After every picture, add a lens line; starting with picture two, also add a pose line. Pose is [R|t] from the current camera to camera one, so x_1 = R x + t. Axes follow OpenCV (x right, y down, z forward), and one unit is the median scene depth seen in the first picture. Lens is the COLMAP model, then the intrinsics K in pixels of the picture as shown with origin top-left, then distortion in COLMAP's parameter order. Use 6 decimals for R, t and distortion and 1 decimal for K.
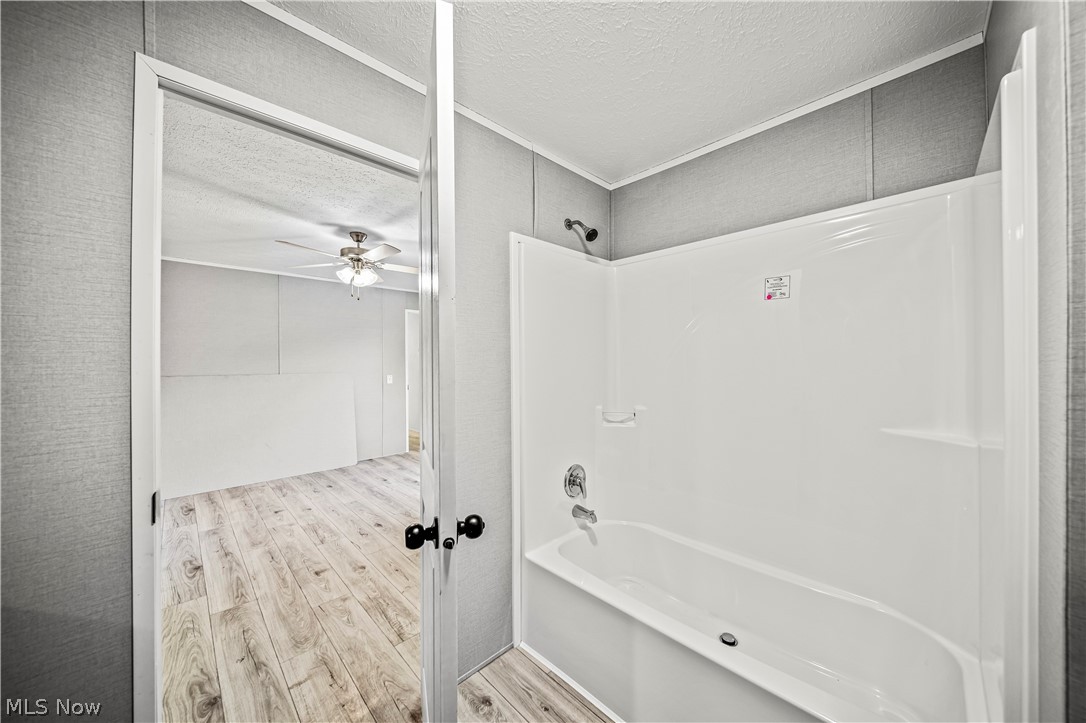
lens RADIAL K [[380.4, 0, 543.5], [0, 380.4, 370.6], [0, 0, 1]] dist [0.000375, -0.000447]
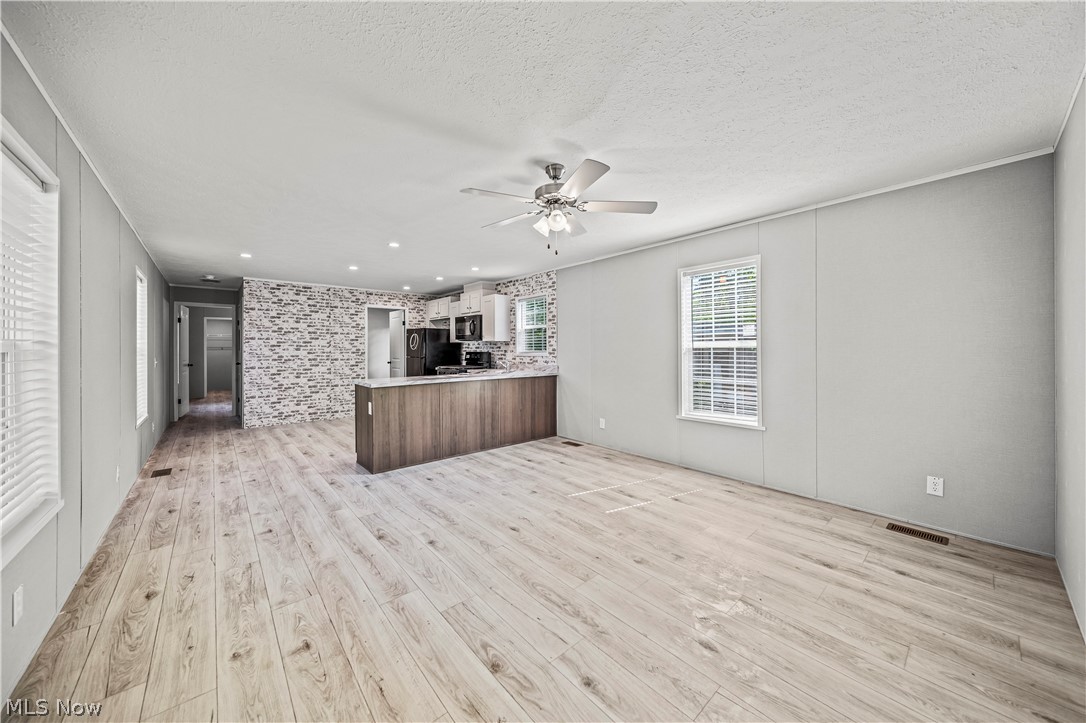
lens RADIAL K [[380.4, 0, 542.3], [0, 380.4, 348.3], [0, 0, 1]] dist [0.000375, -0.000447]
pose [[-0.998058, 0.013717, 0.060760, -0.697023], [0.015014, 0.999668, 0.020938, -0.016753], [-0.060452, 0.021810, -0.997933, 1.742113]]
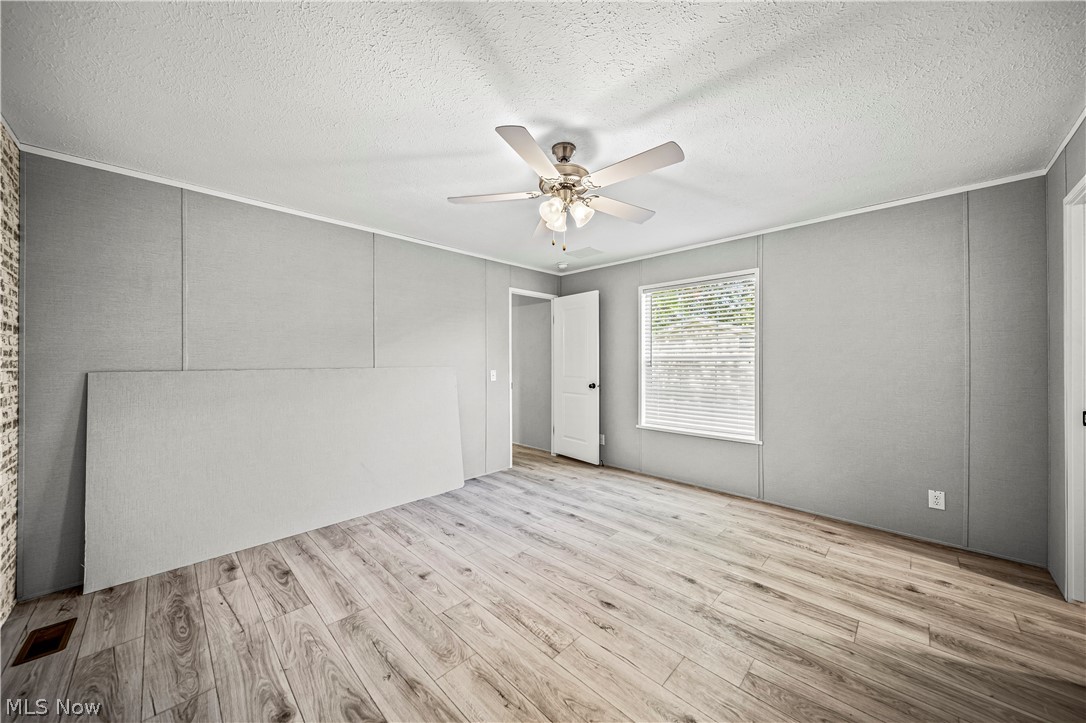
lens RADIAL K [[380.4, 0, 546.8], [0, 380.4, 371.1], [0, 0, 1]] dist [0.000375, -0.000447]
pose [[0.999573, 0.004576, 0.028873, -0.449661], [-0.004821, 0.999953, 0.008427, 0.009939], [-0.028833, -0.008563, 0.999548, 0.302280]]
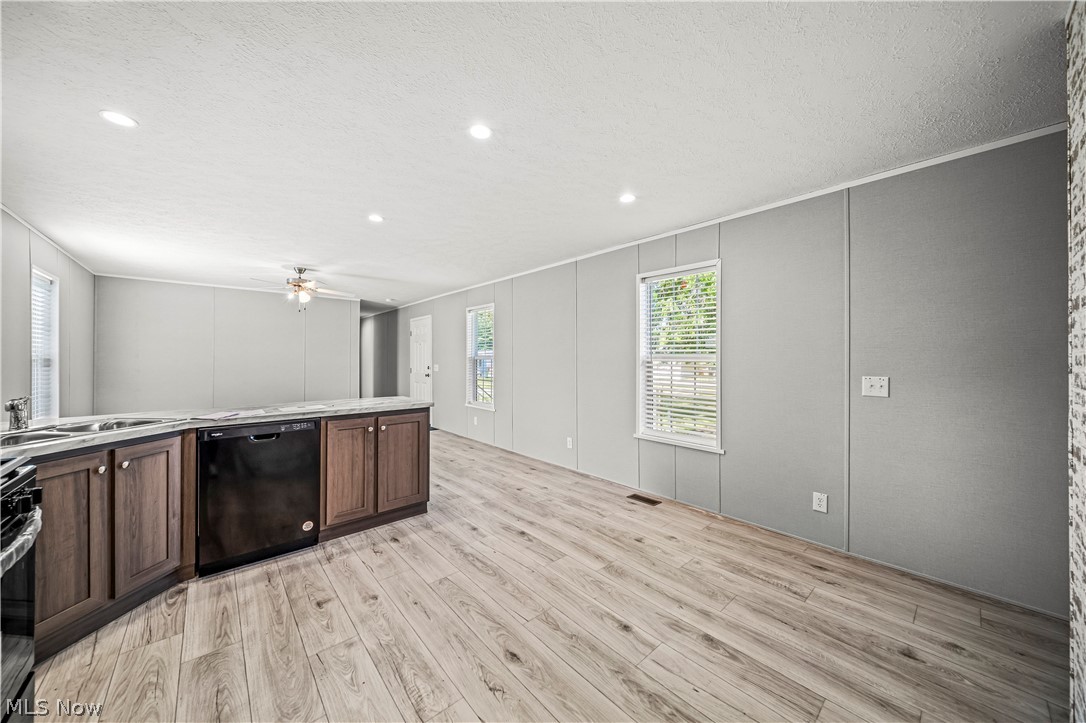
lens RADIAL K [[380.4, 0, 545.9], [0, 380.4, 357.2], [0, 0, 1]] dist [0.000375, -0.000447]
pose [[0.998993, 0.010500, -0.043611, -0.298535], [-0.011499, 0.999676, -0.022718, 0.004526], [0.043358, 0.023197, 0.998790, 0.378198]]
